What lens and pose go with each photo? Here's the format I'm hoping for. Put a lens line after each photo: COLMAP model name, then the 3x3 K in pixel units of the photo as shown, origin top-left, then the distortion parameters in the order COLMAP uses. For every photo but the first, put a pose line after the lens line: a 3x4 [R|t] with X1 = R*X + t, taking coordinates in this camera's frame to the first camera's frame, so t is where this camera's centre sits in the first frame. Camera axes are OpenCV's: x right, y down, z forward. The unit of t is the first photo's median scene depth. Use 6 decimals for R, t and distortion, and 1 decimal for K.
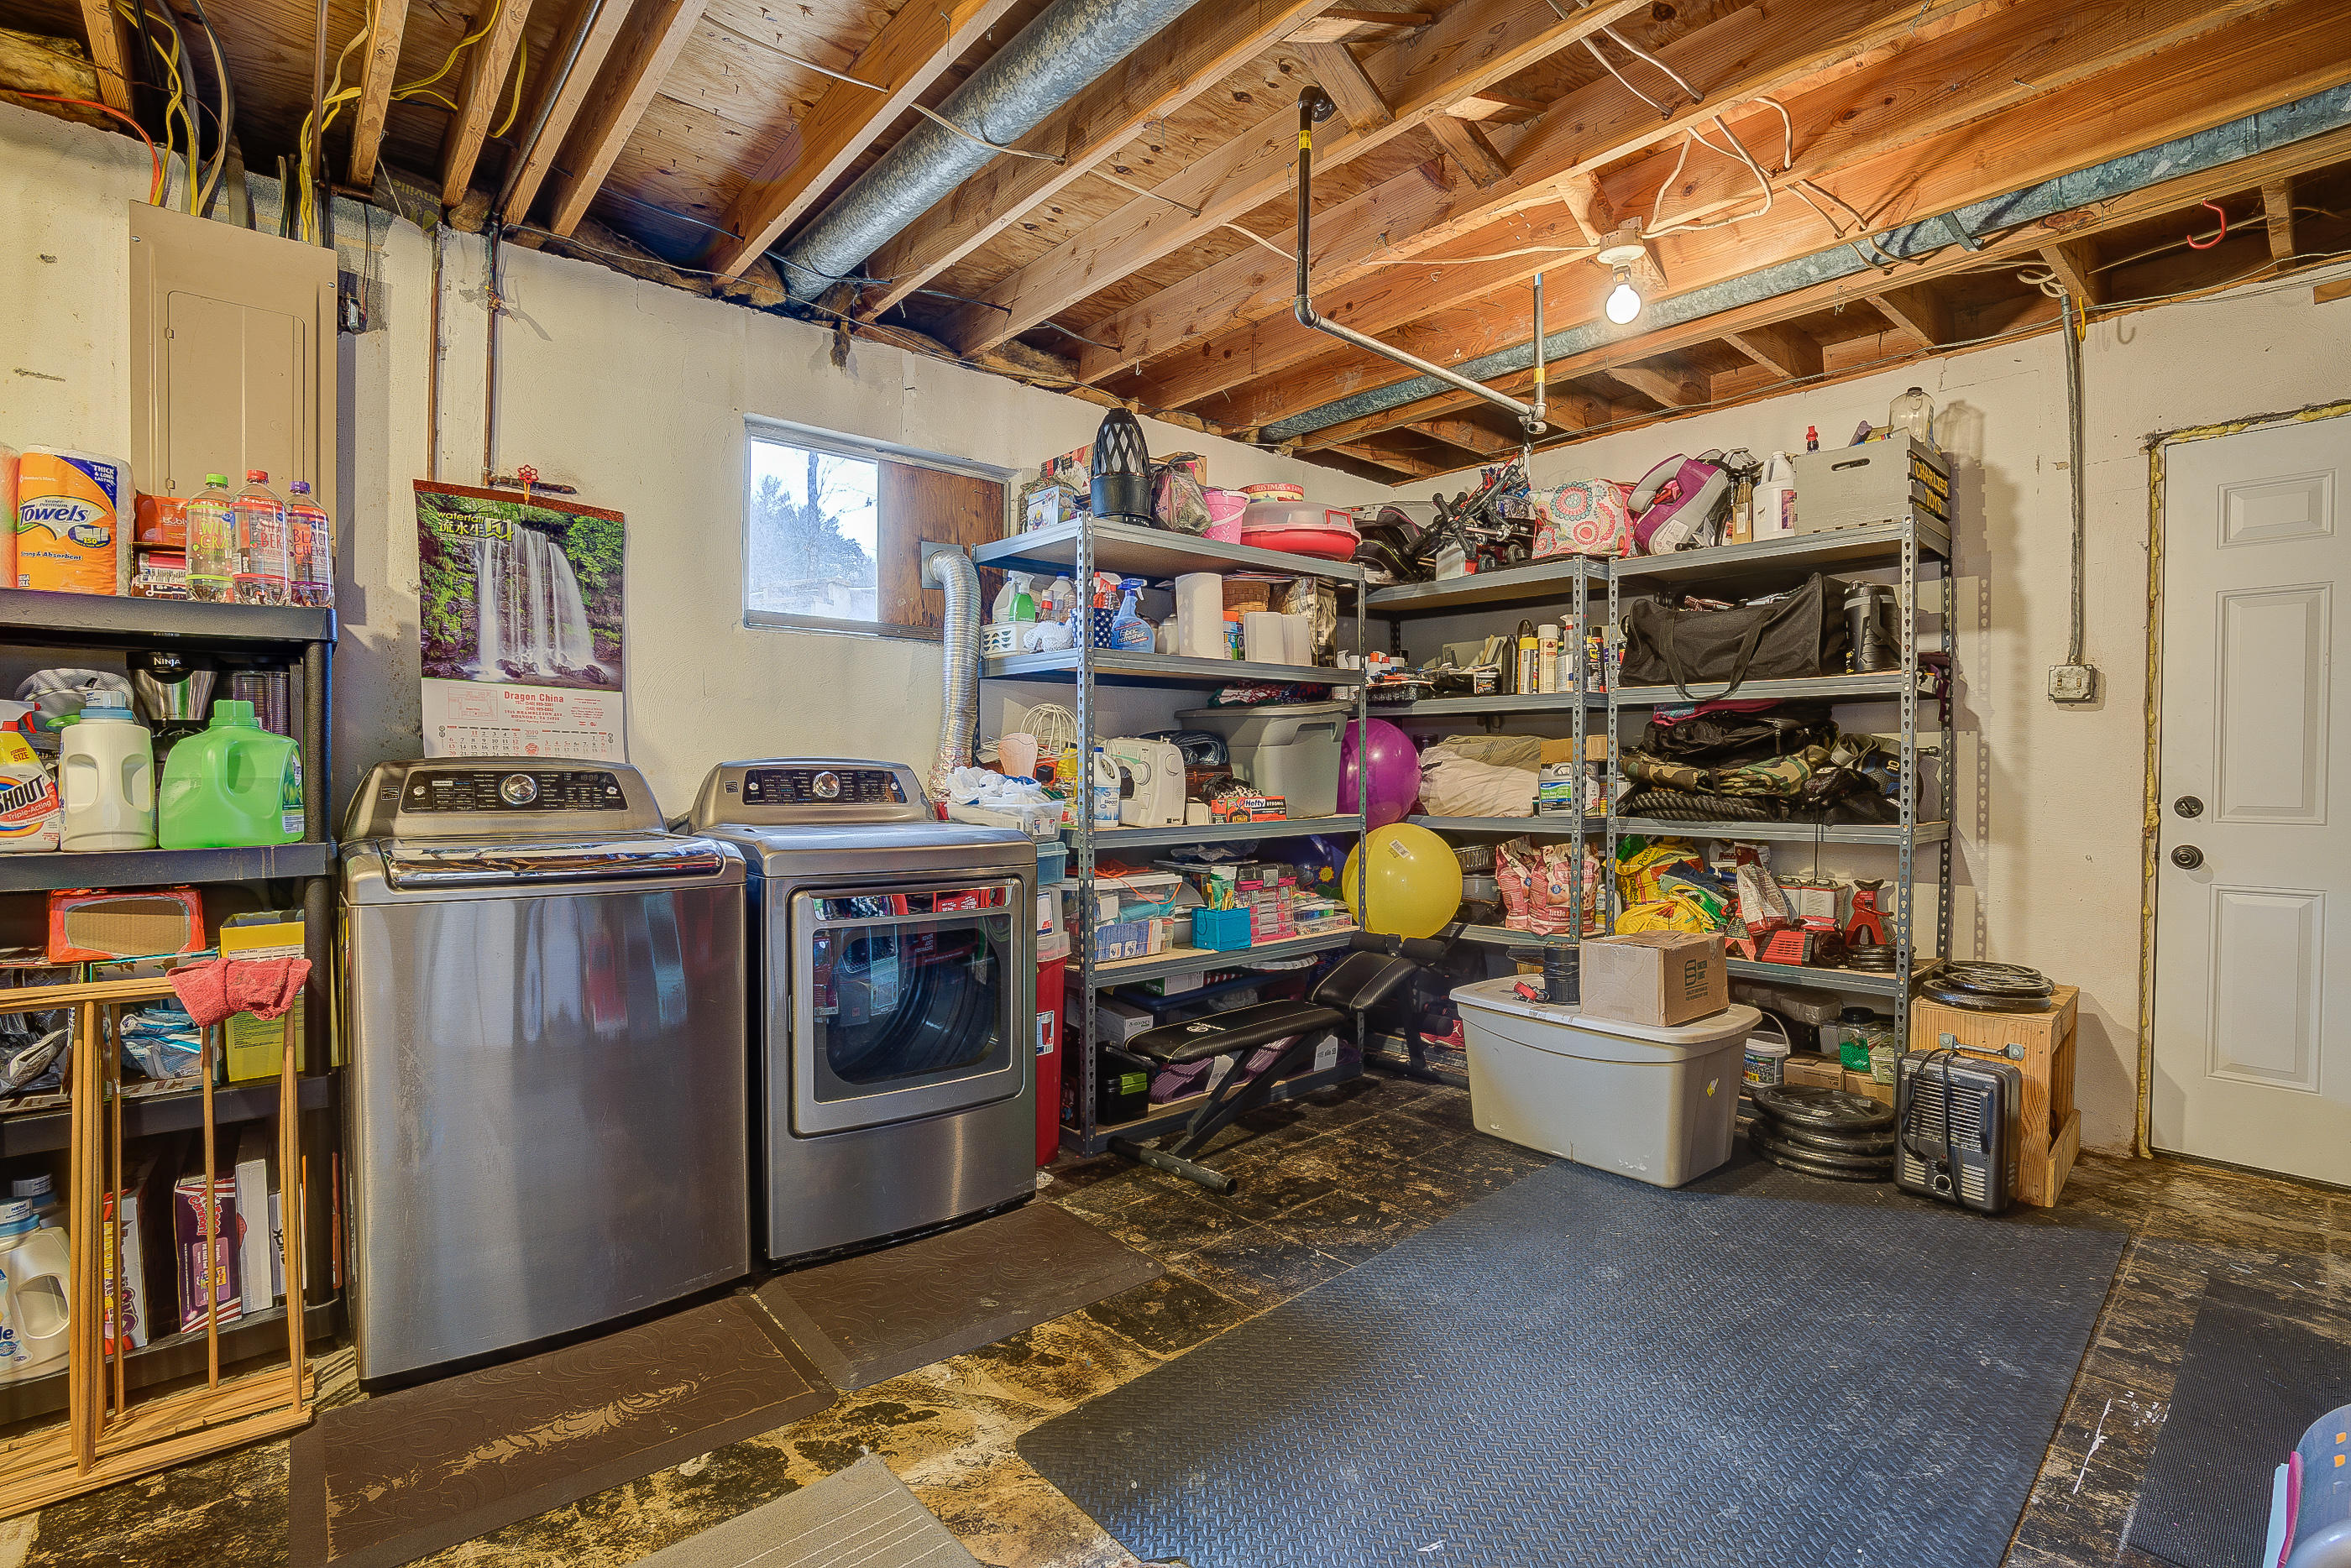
lens RADIAL K [[1084.3, 0, 1183.1], [0, 1084.3, 791.6], [0, 0, 1]] dist [-0.071919, 0.028288]
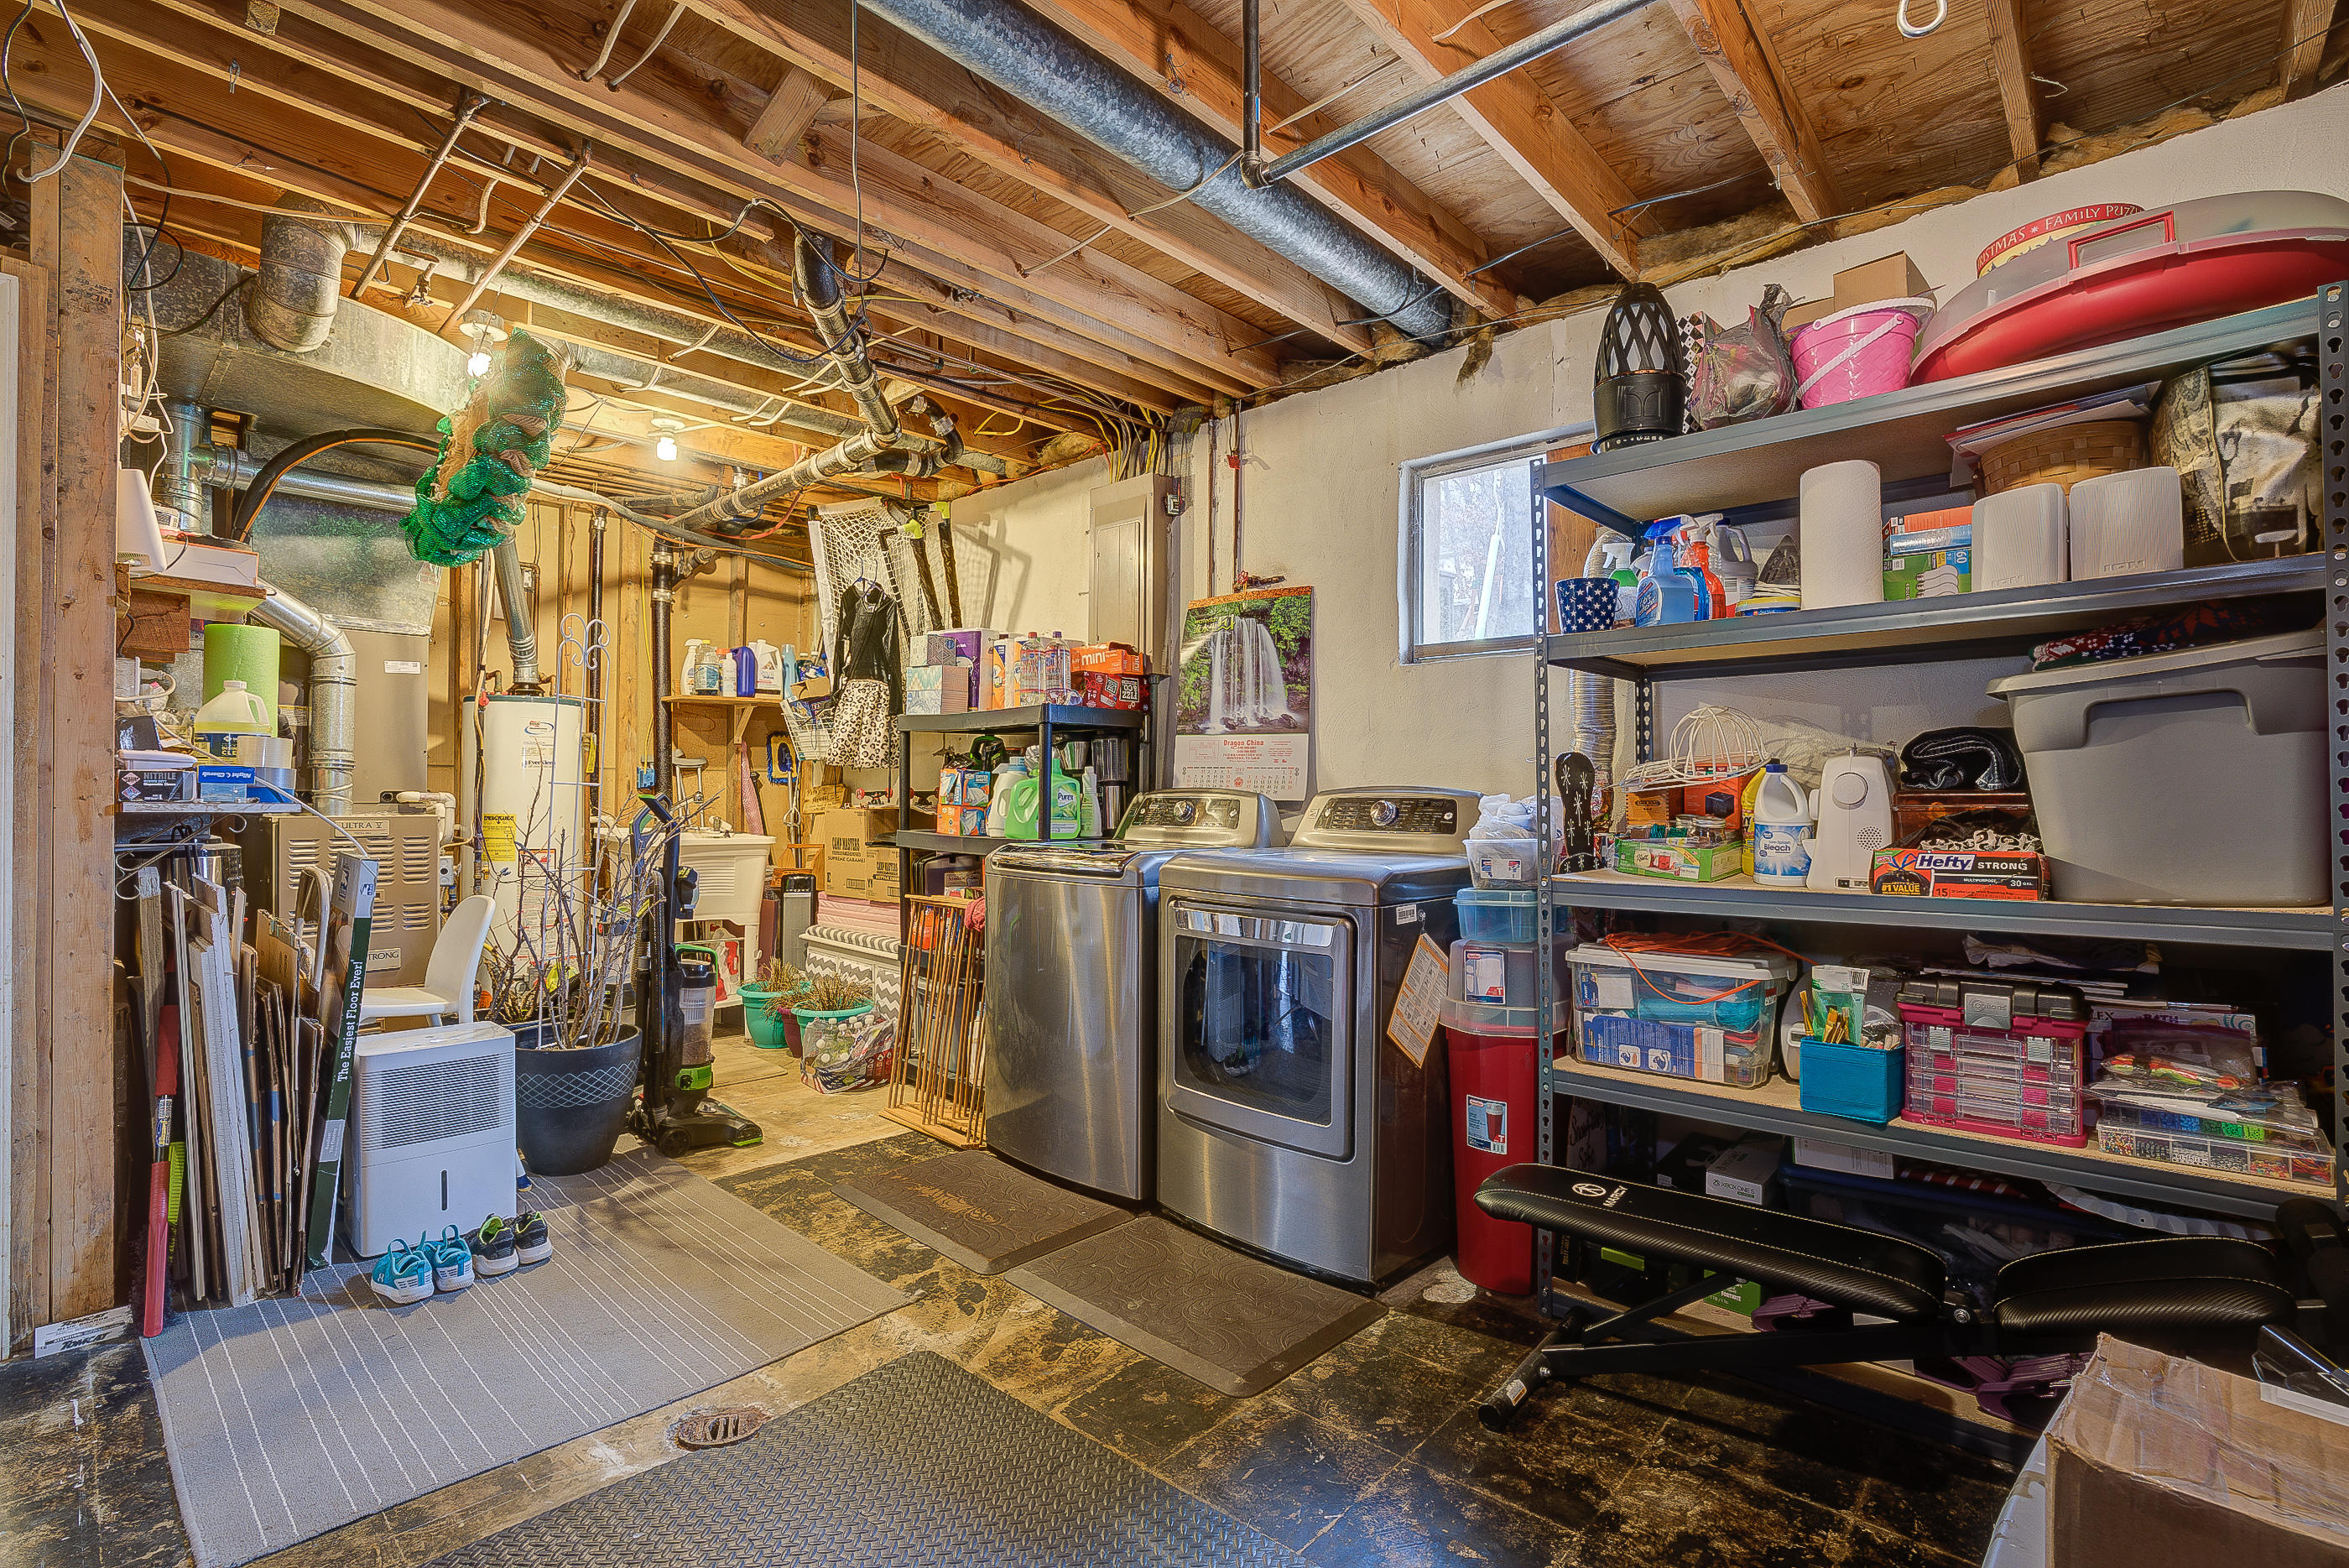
lens RADIAL K [[1083.5, 0, 1182.1], [0, 1083.5, 791.6], [0, 0, 1]] dist [-0.071919, 0.028288]
pose [[0.098659, -0.005050, -0.995108, 0.723776], [-0.021846, 0.999735, -0.007239, -0.015860], [0.994881, 0.022453, 0.098523, 0.773828]]
